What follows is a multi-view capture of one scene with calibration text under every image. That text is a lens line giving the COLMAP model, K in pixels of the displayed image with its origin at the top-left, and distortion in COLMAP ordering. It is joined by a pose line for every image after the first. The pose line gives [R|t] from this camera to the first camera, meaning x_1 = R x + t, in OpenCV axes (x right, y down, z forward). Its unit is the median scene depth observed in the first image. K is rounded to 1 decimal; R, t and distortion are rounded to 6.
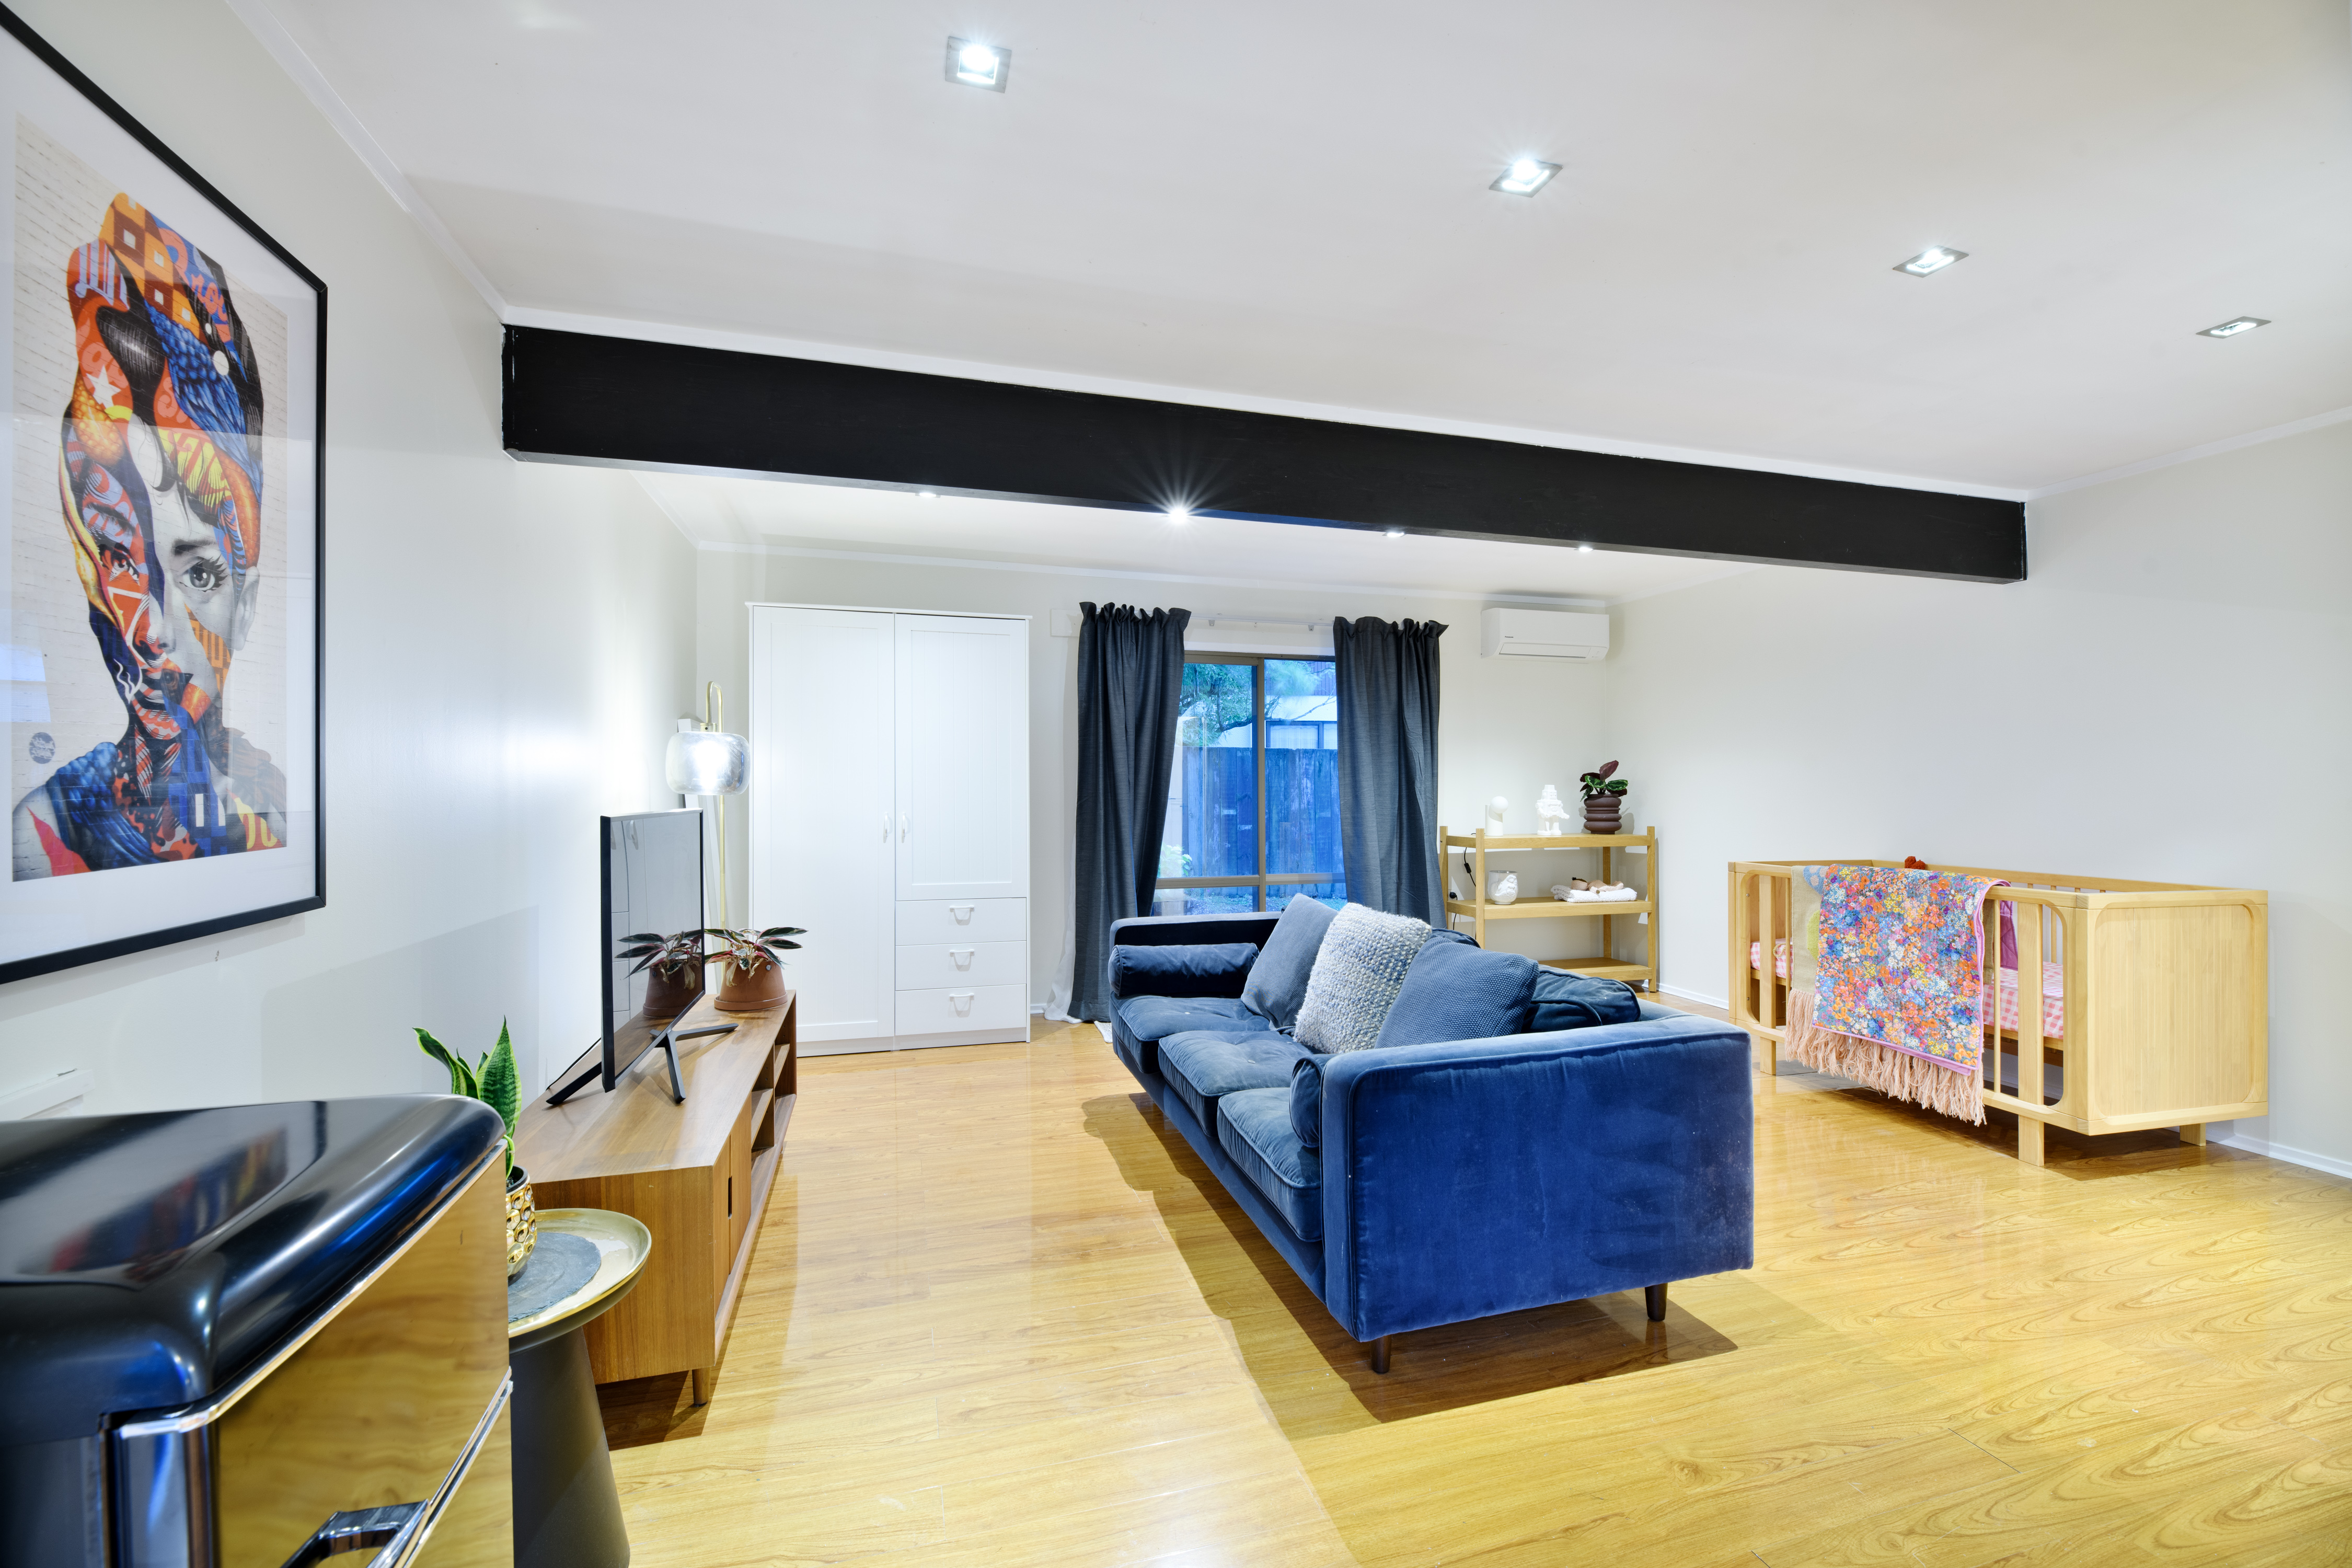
lens RADIAL K [[967.6, 0, 1187.5], [0, 967.6, 782.9], [0, 0, 1]] dist [-0.002044, -0.001944]
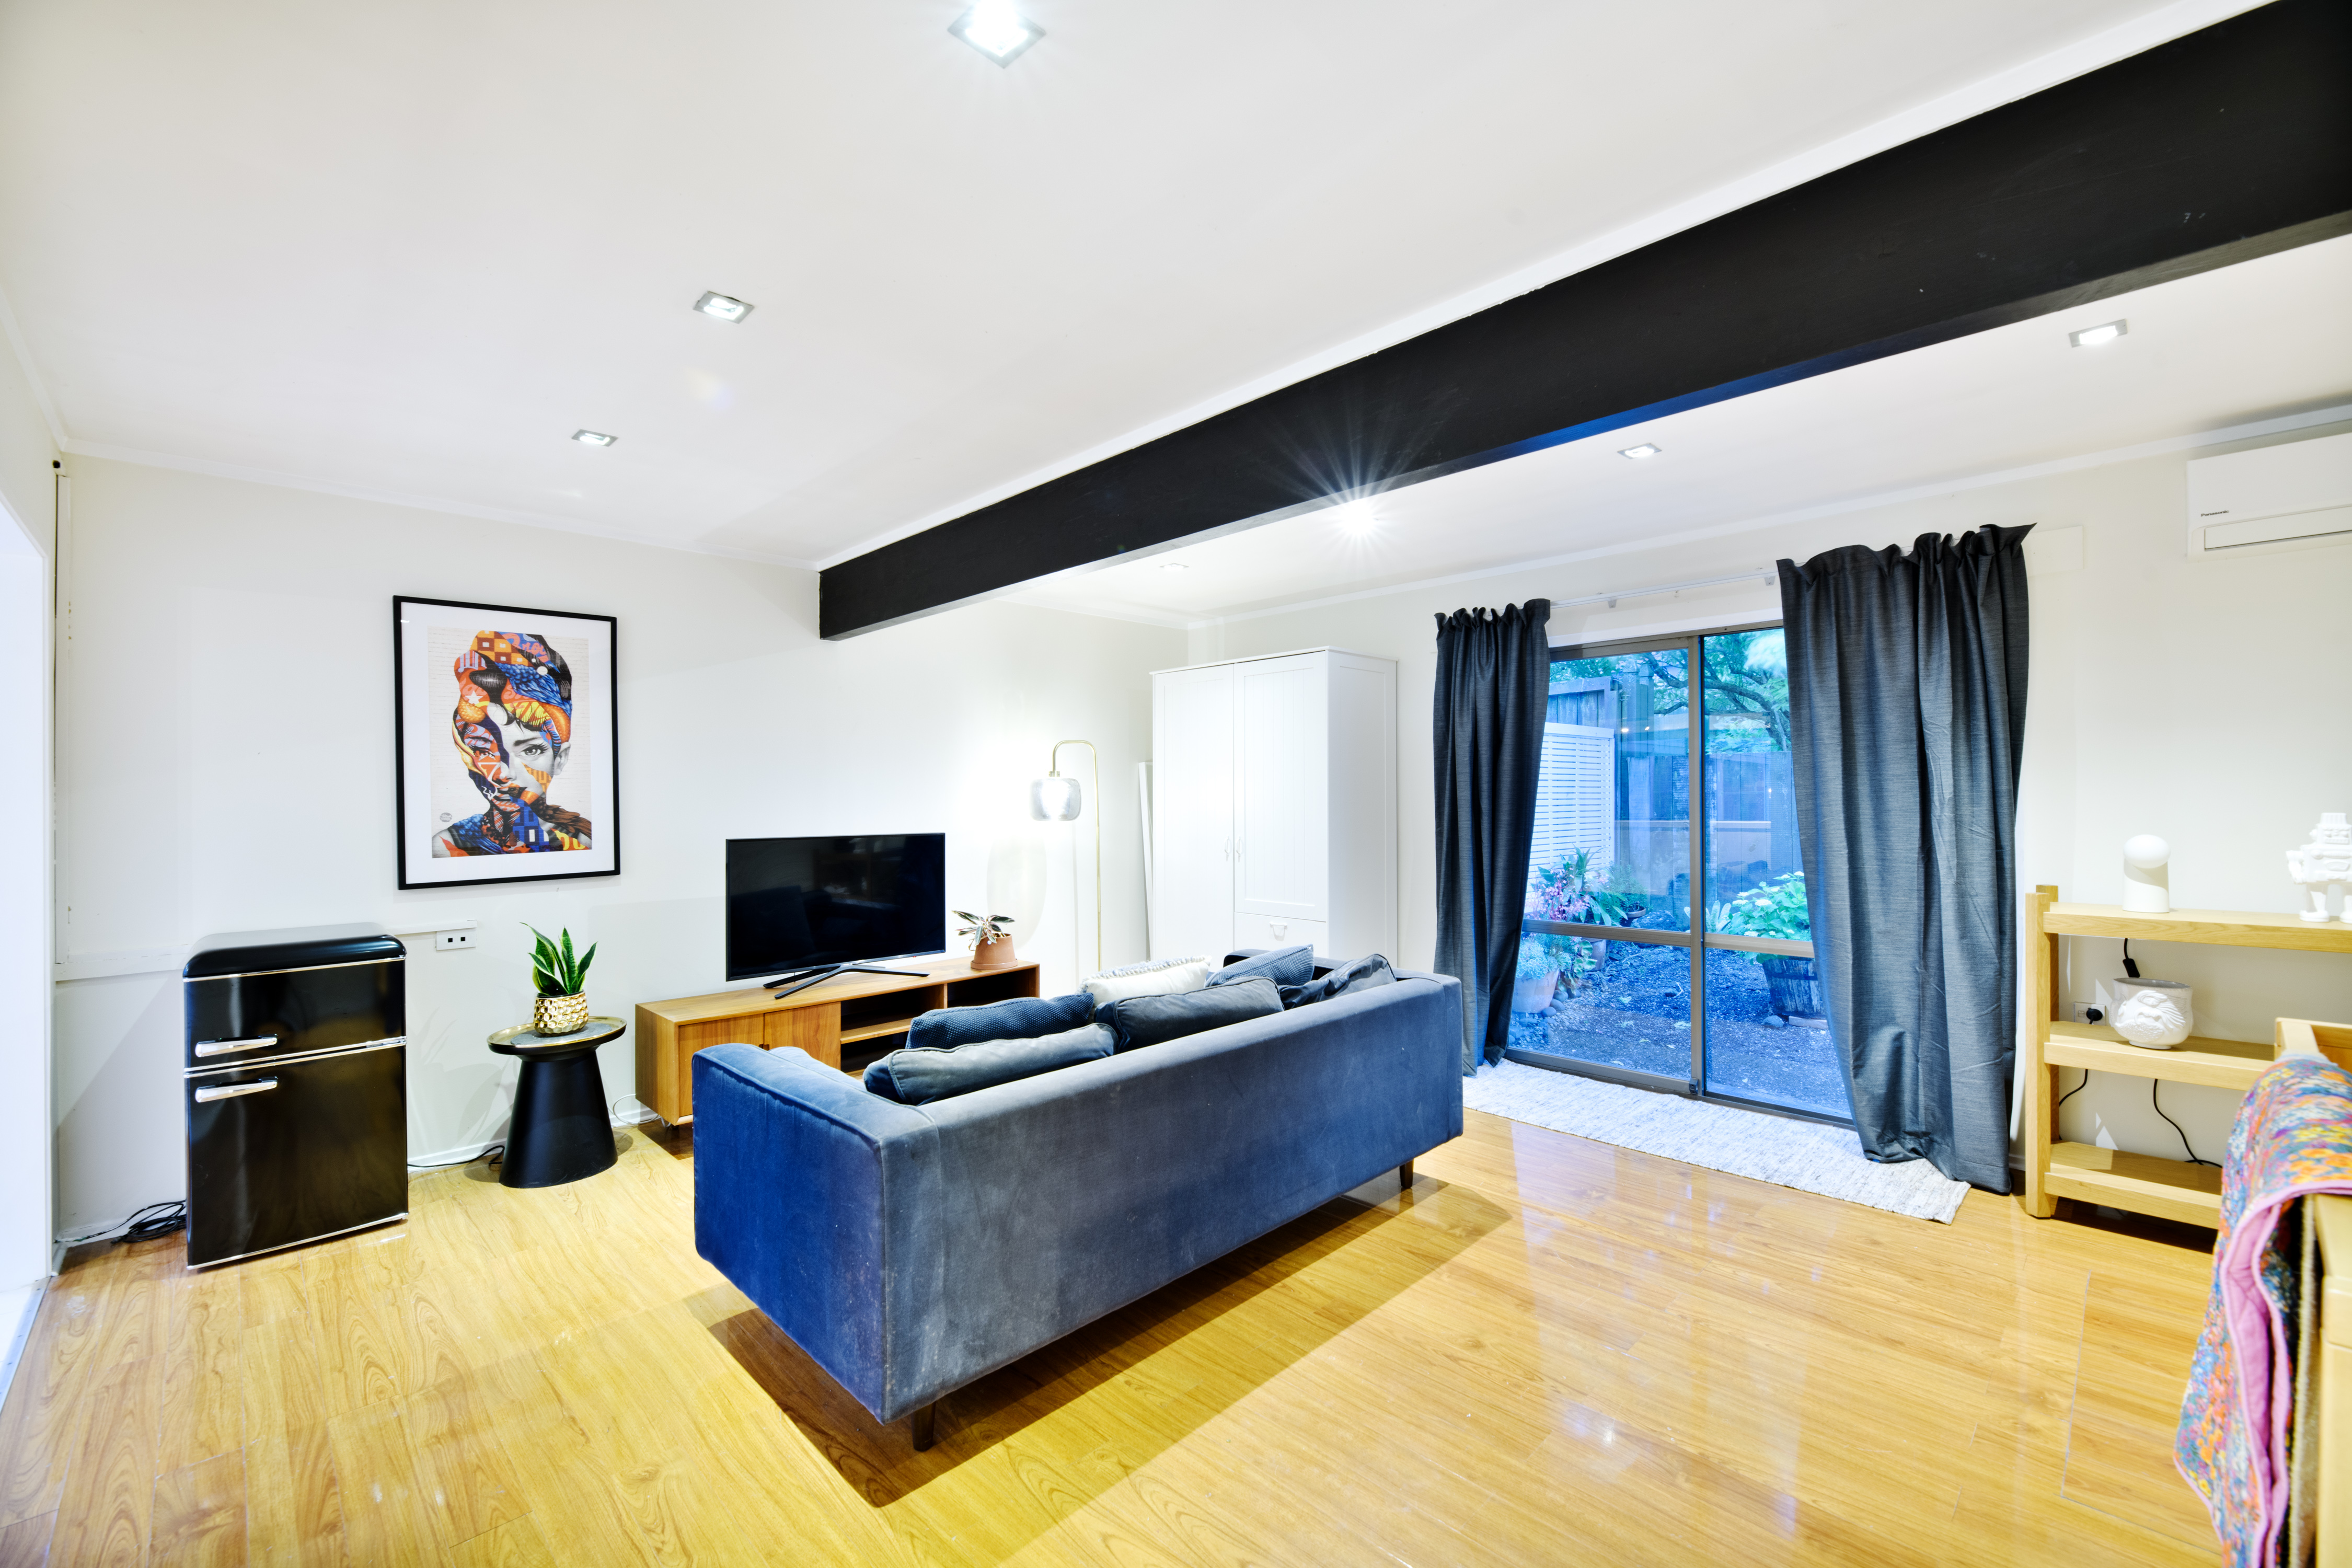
lens RADIAL K [[967.6, 0, 1190.0], [0, 967.6, 793.8], [0, 0, 1]] dist [-0.002044, -0.001944]
pose [[0.473794, -0.008379, -0.880596, 2.304364], [0.013962, 0.999901, -0.002002, -0.059503], [0.880525, -0.011346, 0.473864, 1.342066]]
